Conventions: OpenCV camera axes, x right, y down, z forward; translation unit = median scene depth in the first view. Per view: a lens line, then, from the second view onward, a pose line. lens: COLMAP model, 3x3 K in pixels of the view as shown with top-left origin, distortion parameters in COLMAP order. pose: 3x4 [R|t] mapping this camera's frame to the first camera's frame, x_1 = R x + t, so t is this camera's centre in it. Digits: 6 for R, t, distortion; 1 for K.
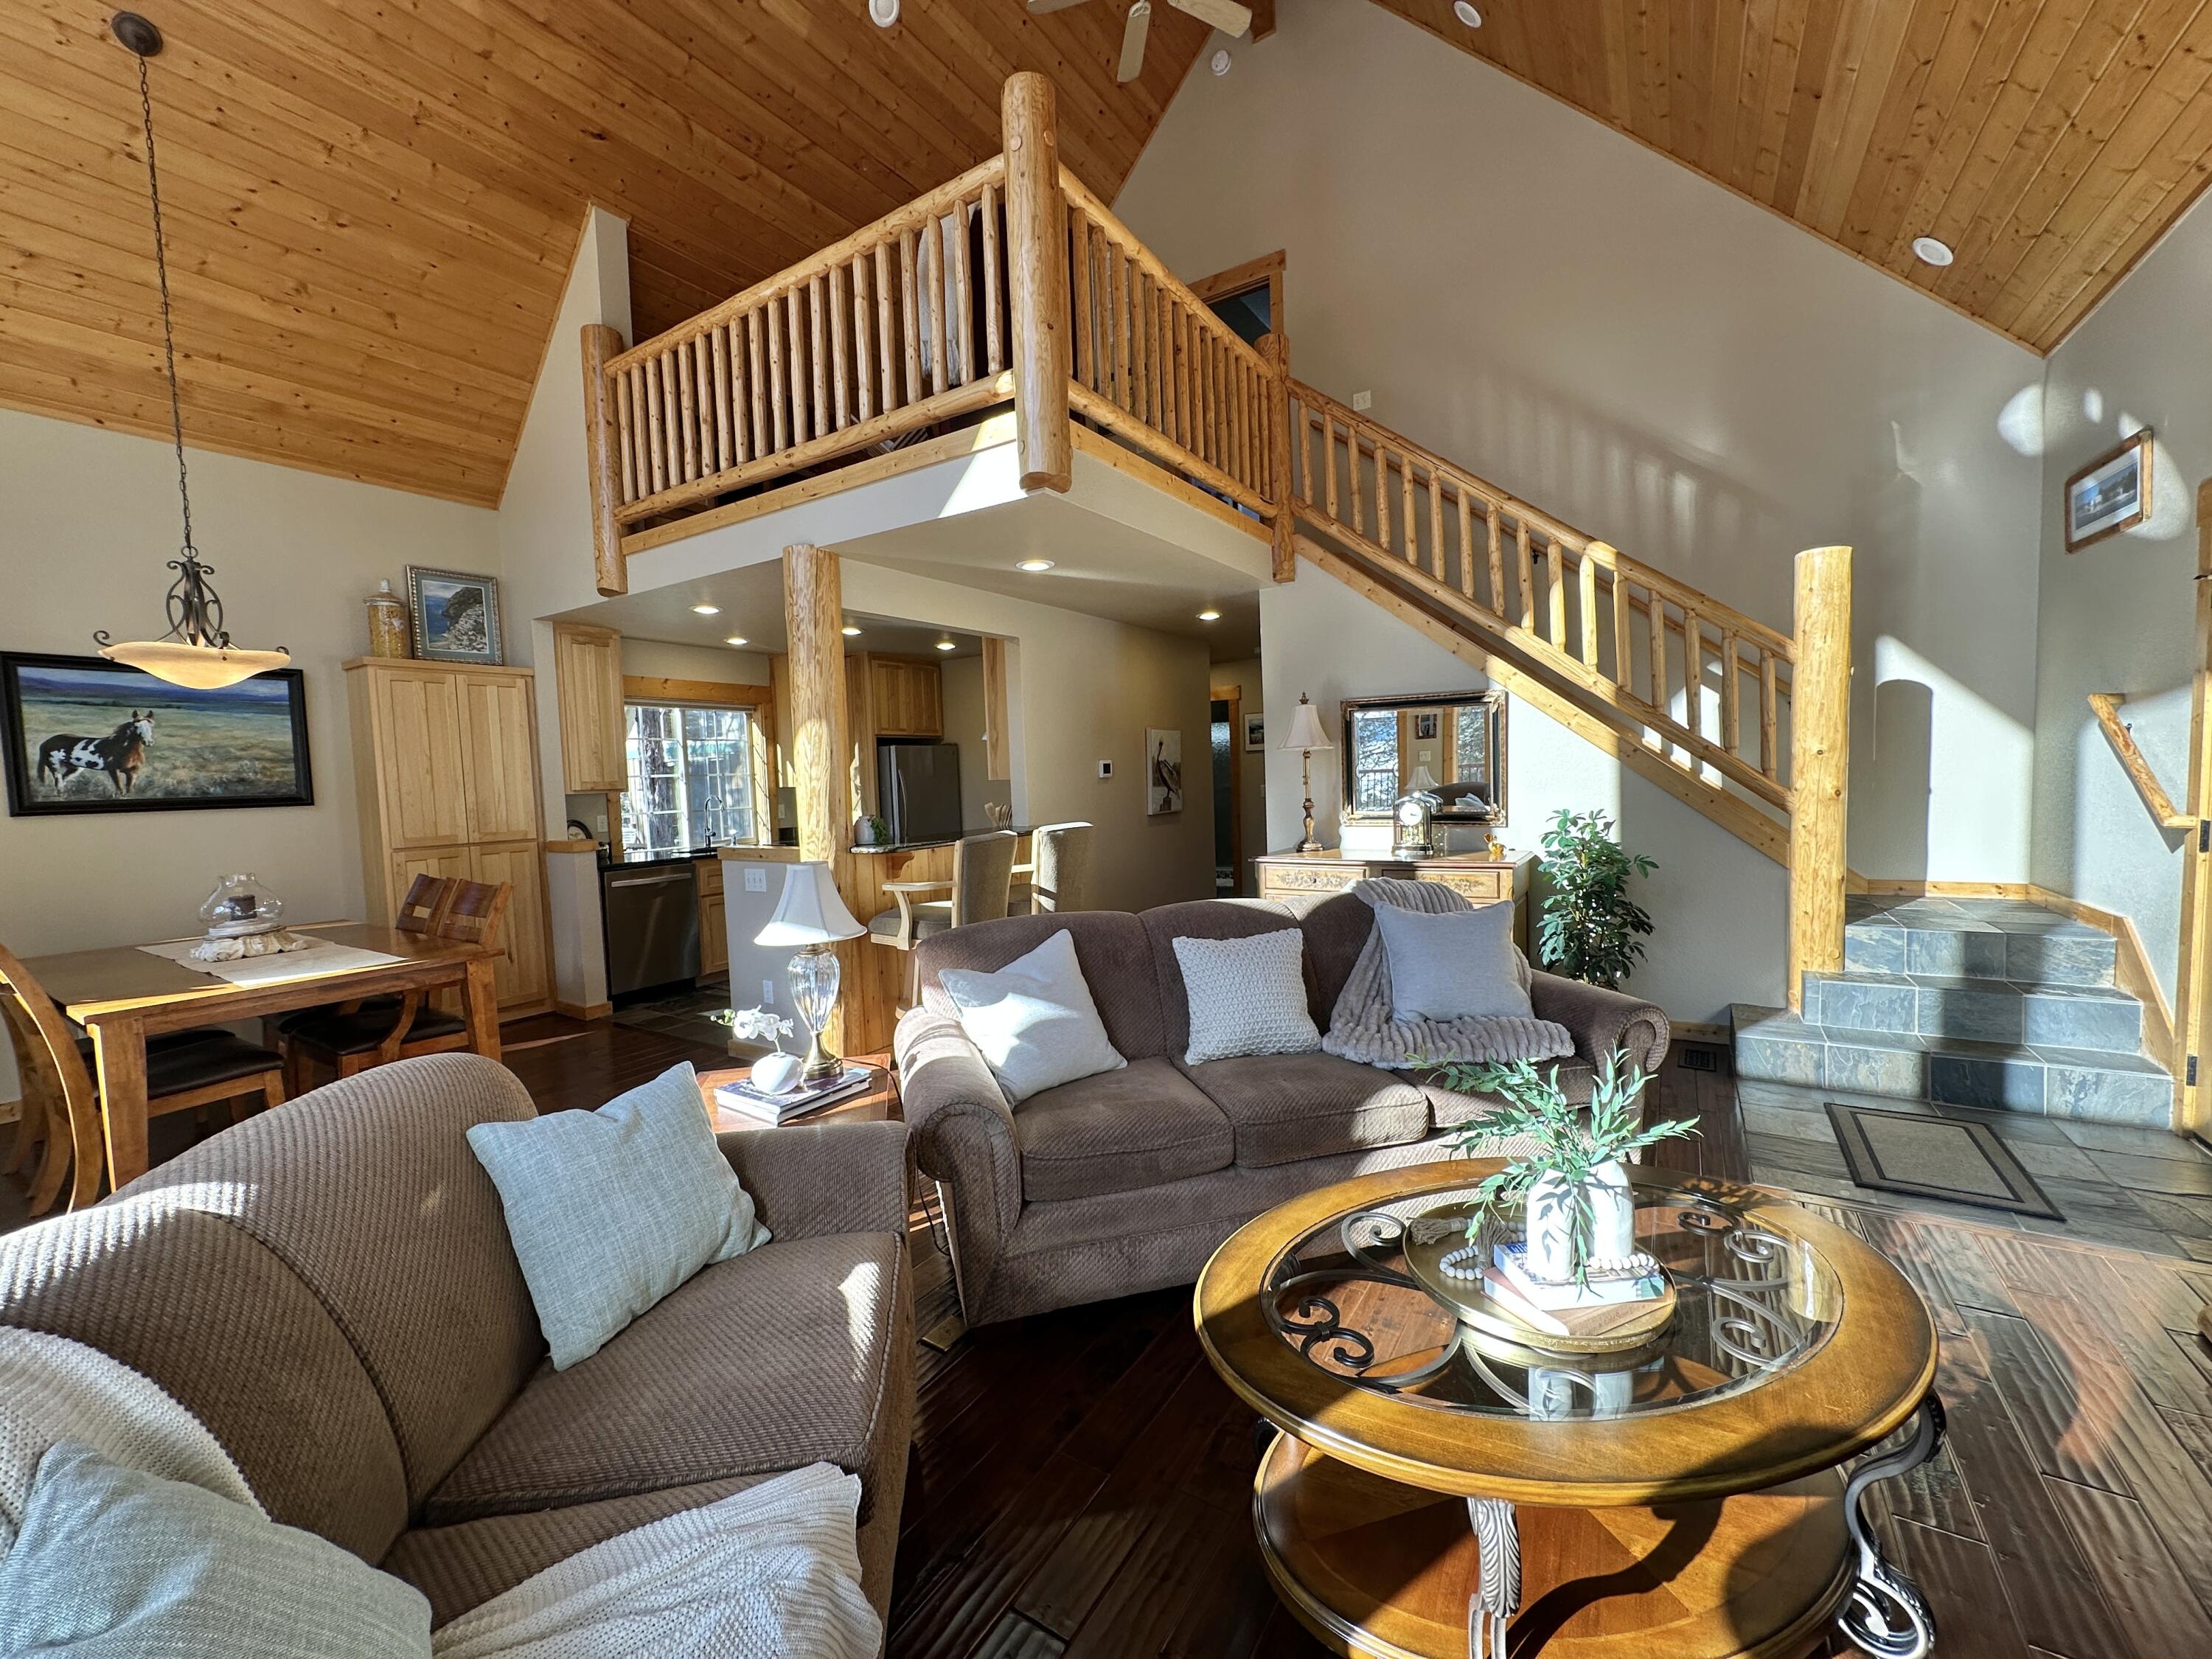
lens RADIAL K [[882.0, 0, 1104.3], [0, 882.0, 822.5], [0, 0, 1]] dist [0.000459, 0.000497]
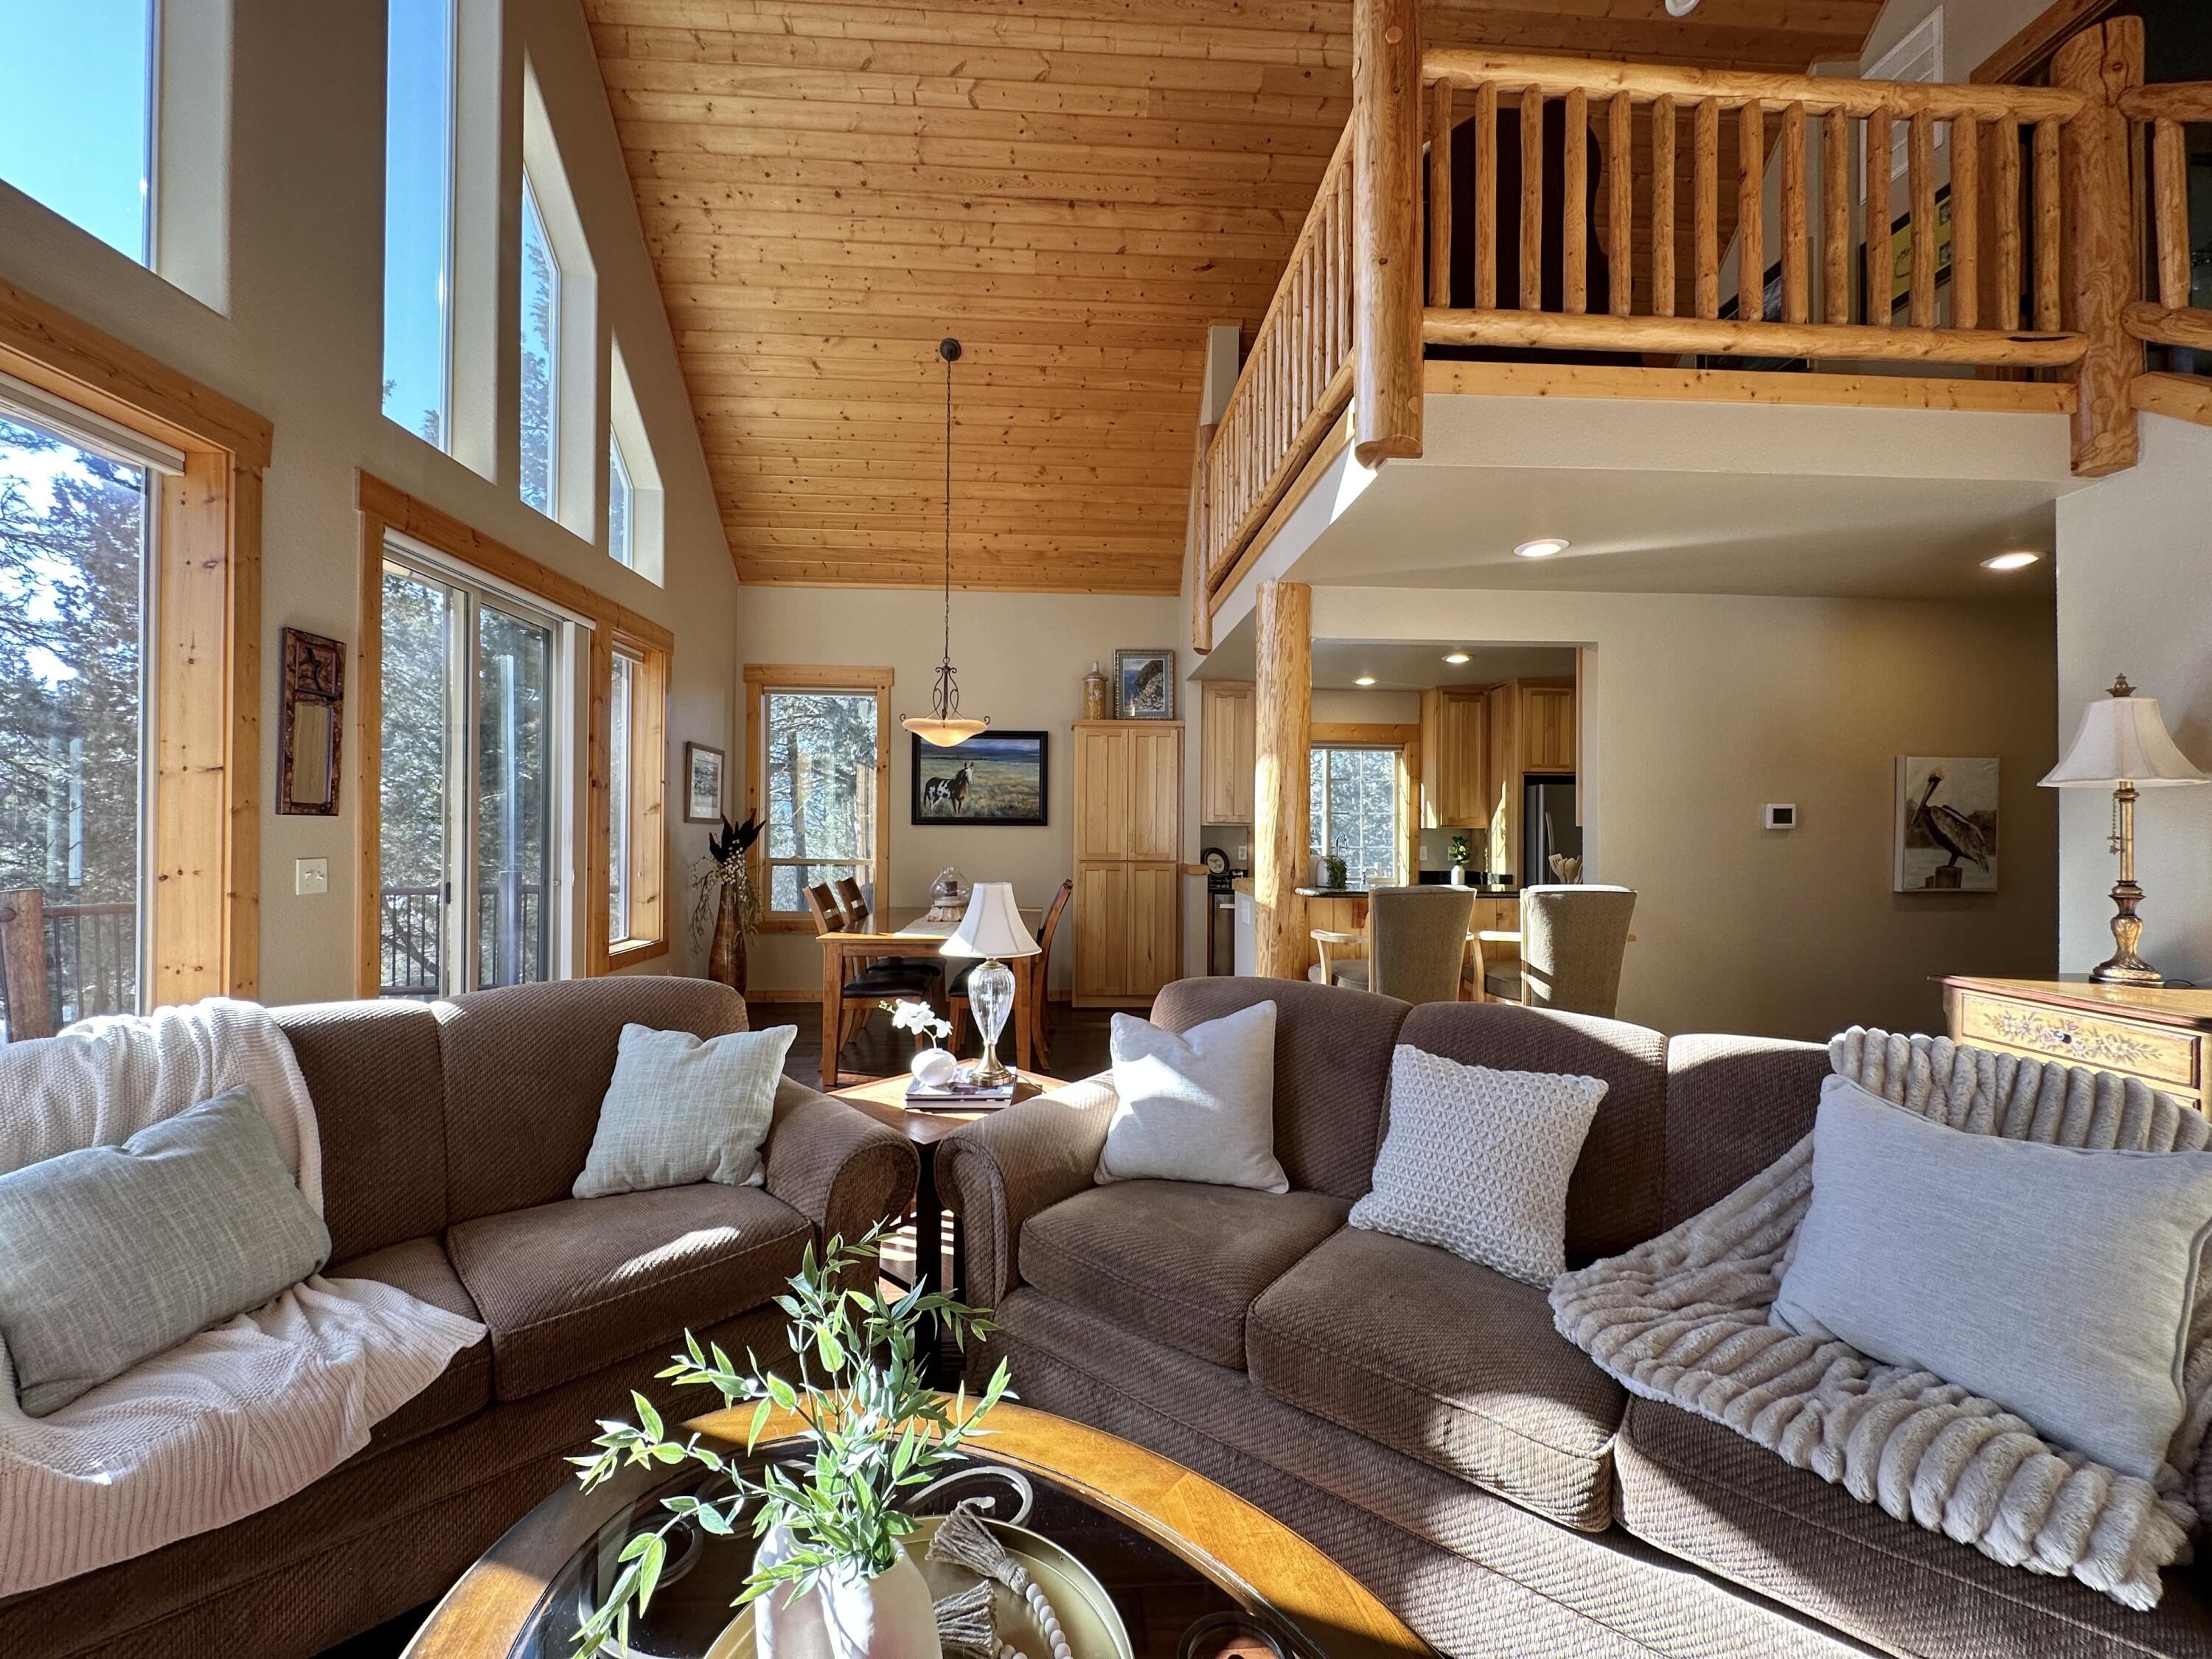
lens RADIAL K [[882.0, 0, 1104.4], [0, 882.0, 824.7], [0, 0, 1]] dist [0.000459, 0.000497]
pose [[0.591318, 0.033707, -0.805734, 0.320077], [-0.072429, 0.997308, -0.011433, -0.012206], [0.803180, 0.065119, 0.592167, 0.242430]]
